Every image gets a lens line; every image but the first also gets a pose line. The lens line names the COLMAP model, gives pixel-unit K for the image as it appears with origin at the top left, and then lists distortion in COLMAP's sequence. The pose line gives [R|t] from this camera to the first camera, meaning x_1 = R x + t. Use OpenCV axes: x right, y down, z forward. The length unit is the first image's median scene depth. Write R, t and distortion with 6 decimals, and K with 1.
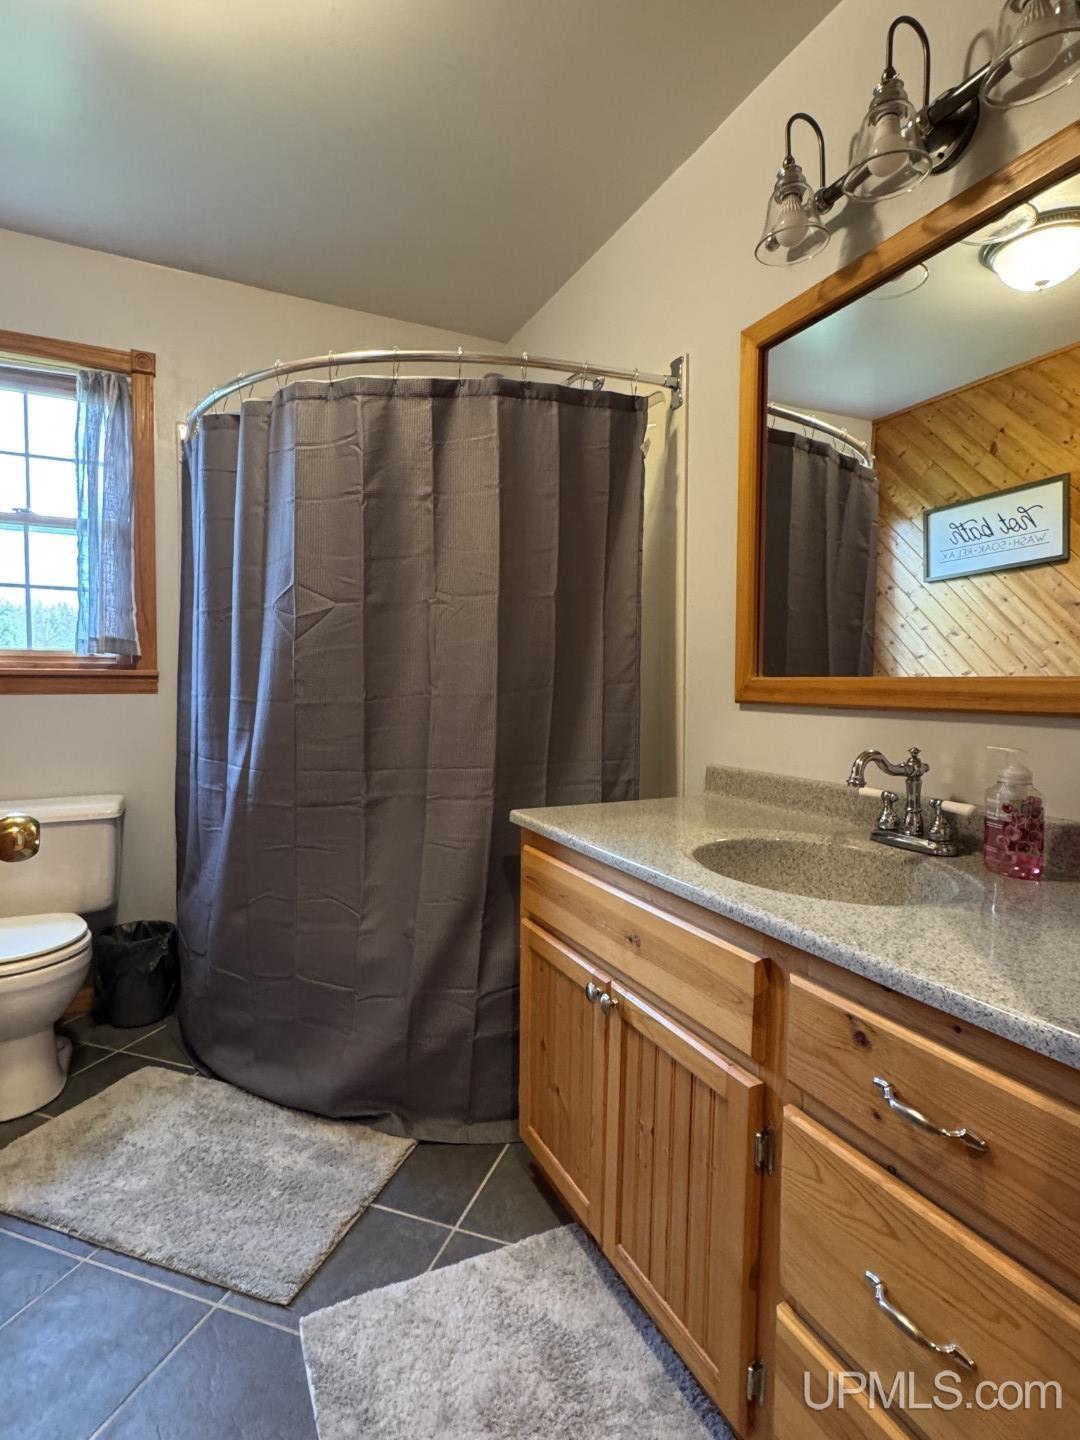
lens RADIAL K [[738.6, 0, 537.7], [0, 738.6, 716.5], [0, 0, 1]] dist [-0.002229, 0.000366]
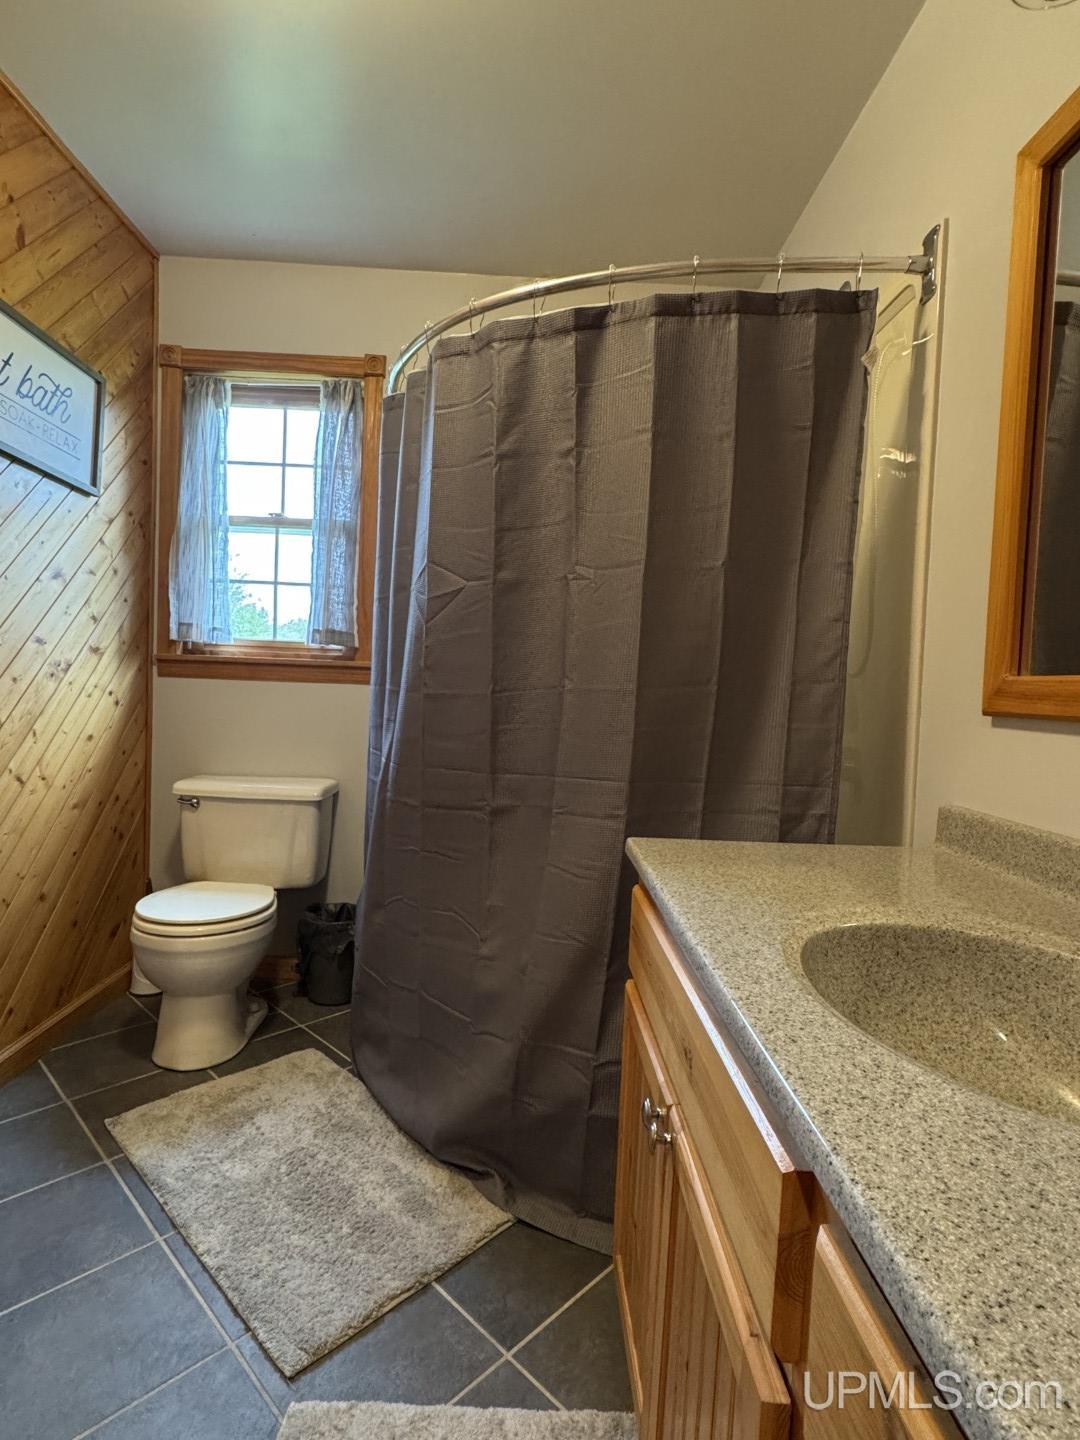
lens RADIAL K [[738.6, 0, 537.9], [0, 738.6, 717.5], [0, 0, 1]] dist [-0.002229, 0.000366]
pose [[0.906529, 0.048333, -0.419367, 0.181398], [-0.055037, 0.998477, -0.003894, 0.008096], [0.418540, 0.026610, 0.907809, 0.228847]]
